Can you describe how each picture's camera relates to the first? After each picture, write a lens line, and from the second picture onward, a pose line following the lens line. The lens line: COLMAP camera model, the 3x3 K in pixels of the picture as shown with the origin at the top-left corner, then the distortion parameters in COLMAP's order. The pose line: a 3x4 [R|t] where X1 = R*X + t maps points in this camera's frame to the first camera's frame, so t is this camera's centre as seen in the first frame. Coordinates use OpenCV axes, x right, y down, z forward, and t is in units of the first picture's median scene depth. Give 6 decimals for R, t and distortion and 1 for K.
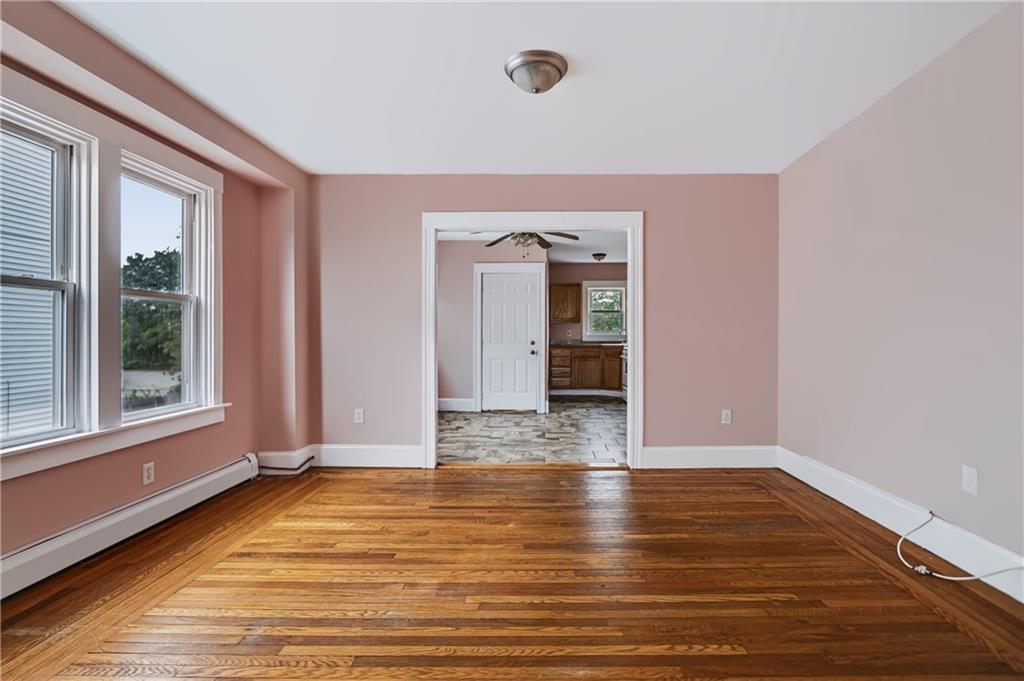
lens RADIAL K [[466.2, 0, 512.0], [0, 466.2, 340.5], [0, 0, 1]] dist [-0.000694, 0.000018]
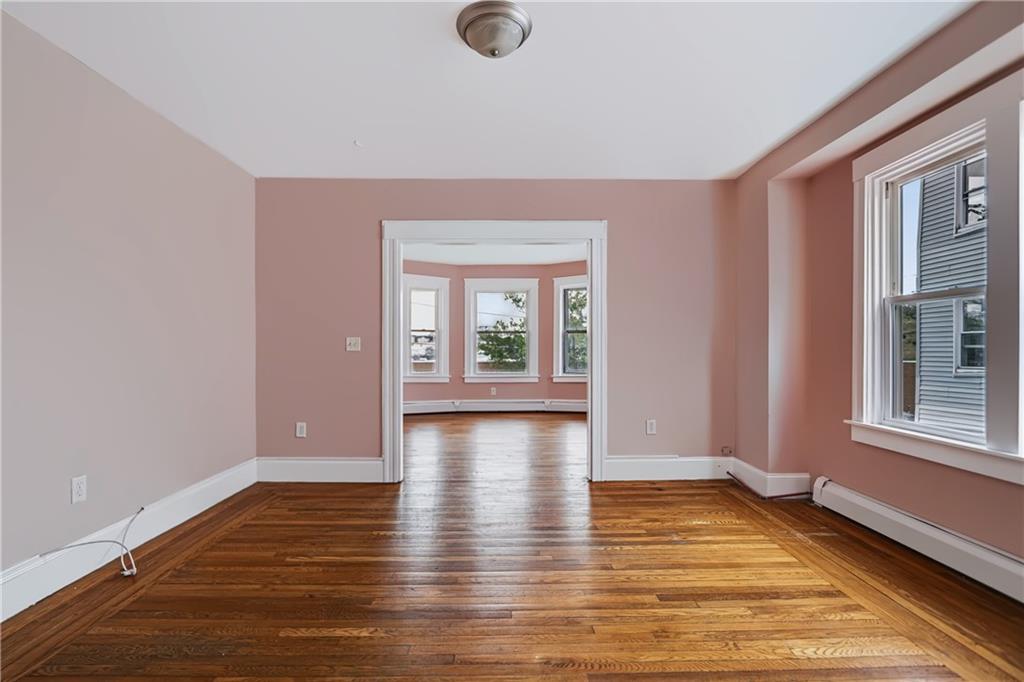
lens RADIAL K [[466.2, 0, 512.0], [0, 466.2, 341.0], [0, 0, 1]] dist [-0.000694, 0.000018]
pose [[-0.995875, 0.007924, -0.090385, 0.102678], [0.008055, 0.999967, -0.001086, -0.021579], [0.090374, -0.001810, -0.995906, 1.988599]]
